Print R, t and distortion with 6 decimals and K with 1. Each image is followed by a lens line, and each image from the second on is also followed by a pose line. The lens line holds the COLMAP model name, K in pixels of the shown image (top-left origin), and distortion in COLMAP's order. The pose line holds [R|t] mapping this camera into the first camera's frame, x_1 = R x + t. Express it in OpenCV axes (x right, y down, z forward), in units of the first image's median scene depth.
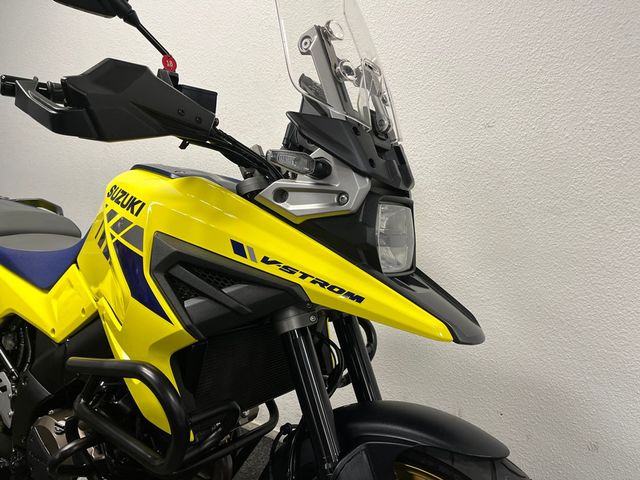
lens RADIAL K [[506.5, 0, 320.0], [0, 506.5, 240.0], [0, 0, 1]] dist [0.156876, -0.254341]
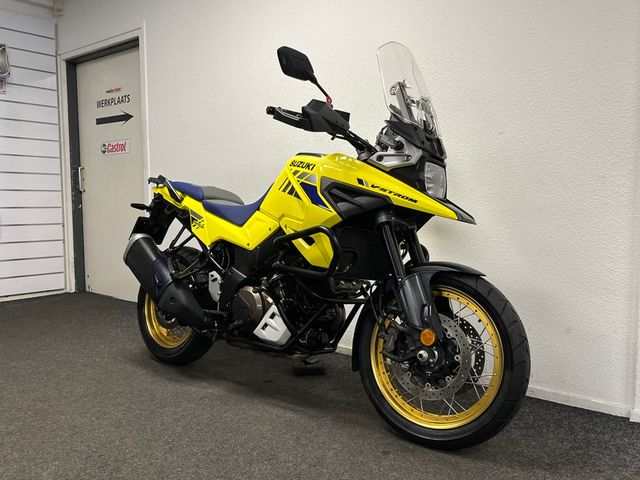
lens RADIAL K [[558.9, 0, 320.0], [0, 558.9, 240.0], [0, 0, 1]] dist [0.078247, -0.001783]
pose [[0.991688, 0.019919, -0.127117, -0.019947], [-0.029450, 0.996857, -0.073545, 0.432608], [0.125253, 0.076677, 0.989157, -1.337135]]
